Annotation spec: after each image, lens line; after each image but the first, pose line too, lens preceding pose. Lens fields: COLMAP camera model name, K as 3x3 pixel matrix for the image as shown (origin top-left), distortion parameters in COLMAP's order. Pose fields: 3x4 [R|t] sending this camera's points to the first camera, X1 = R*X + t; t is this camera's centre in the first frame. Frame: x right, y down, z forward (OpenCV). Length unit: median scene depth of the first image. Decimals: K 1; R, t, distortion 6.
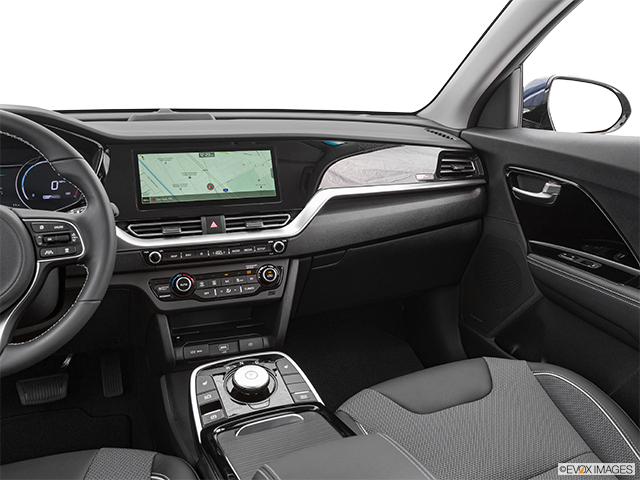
lens RADIAL K [[586.1, 0, 344.3], [0, 586.1, 241.0], [0, 0, 1]] dist [-0.003440, -0.004450]
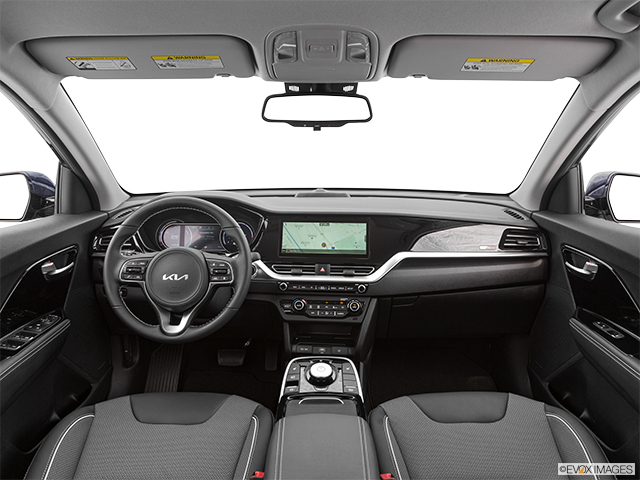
lens RADIAL K [[481.9, 0, 320.0], [0, 481.9, 240.0], [0, 0, 1]] dist [0.002854, -0.001728]
pose [[0.904482, 0.078594, -0.419207, 0.291407], [-0.104176, 0.993816, -0.038446, -0.053968], [0.413593, 0.078445, 0.907076, -0.166059]]
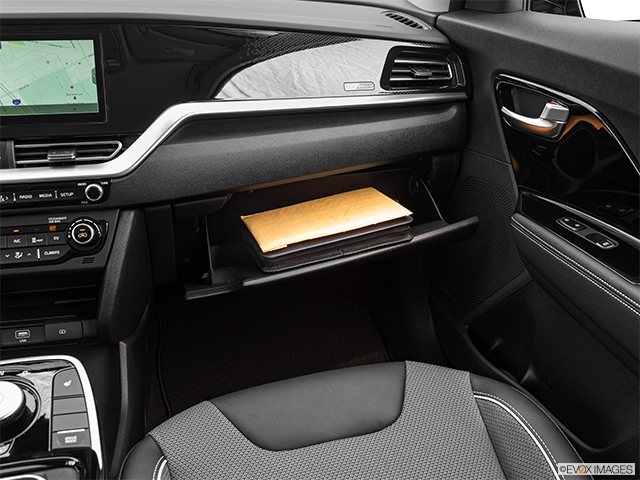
lens RADIAL K [[648.0, 0, 320.0], [0, 648.0, 240.0], [0, 0, 1]] dist [-0.005489, -0.011882]
pose [[0.990151, 0.058454, -0.127213, 0.227567], [-0.039997, 0.988902, 0.143085, -0.049946], [0.134165, -0.136588, 0.981501, 0.311318]]
